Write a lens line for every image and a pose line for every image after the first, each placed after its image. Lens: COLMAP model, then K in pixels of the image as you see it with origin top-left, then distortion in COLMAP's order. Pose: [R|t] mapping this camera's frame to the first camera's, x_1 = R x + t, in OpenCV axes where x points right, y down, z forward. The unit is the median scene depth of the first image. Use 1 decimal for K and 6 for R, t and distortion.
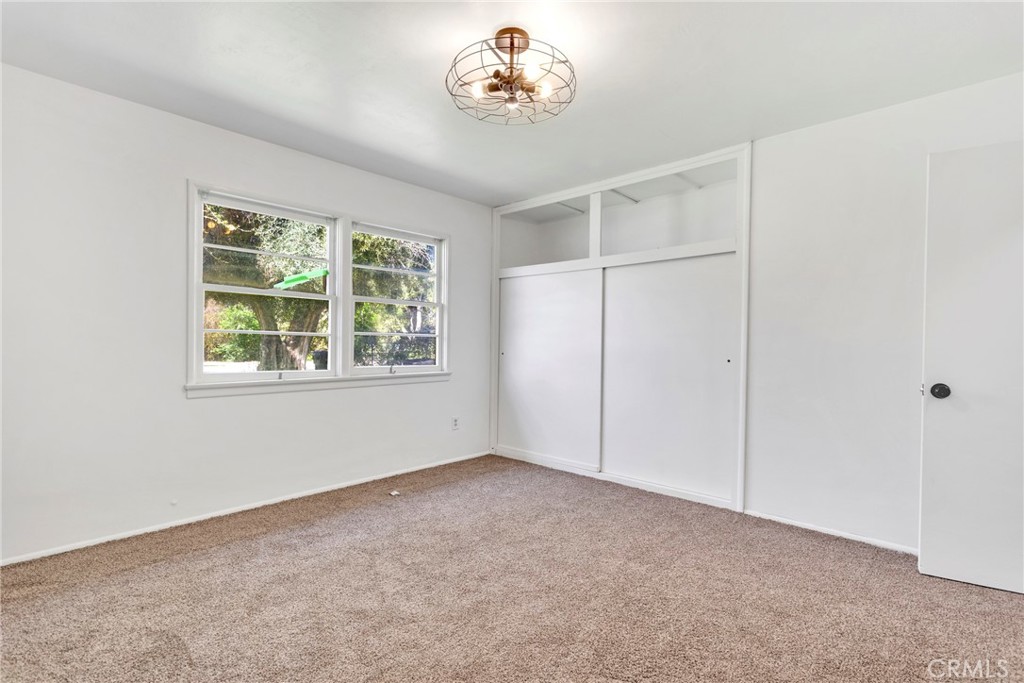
lens RADIAL K [[487.0, 0, 518.2], [0, 487.0, 339.9], [0, 0, 1]] dist [0.005667, 0.002204]
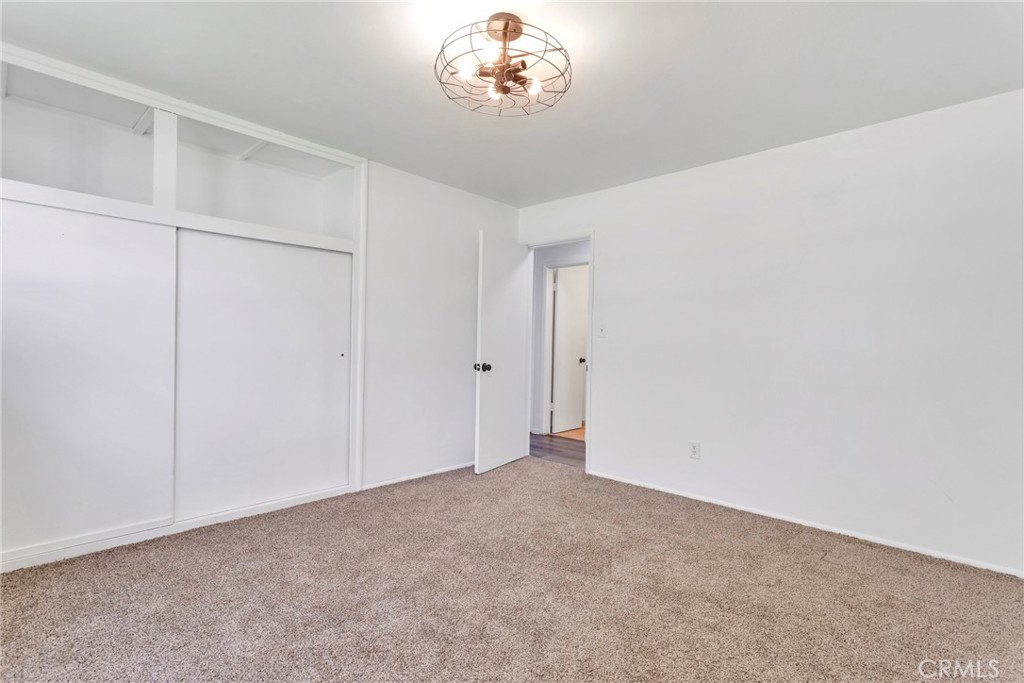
lens RADIAL K [[487.0, 0, 517.1], [0, 487.0, 341.3], [0, 0, 1]] dist [0.005667, 0.002204]
pose [[0.002411, -0.005596, 0.999981, -0.588921], [-0.019946, 0.999785, 0.005643, 0.000705], [-0.999798, -0.019959, 0.002299, 0.586165]]
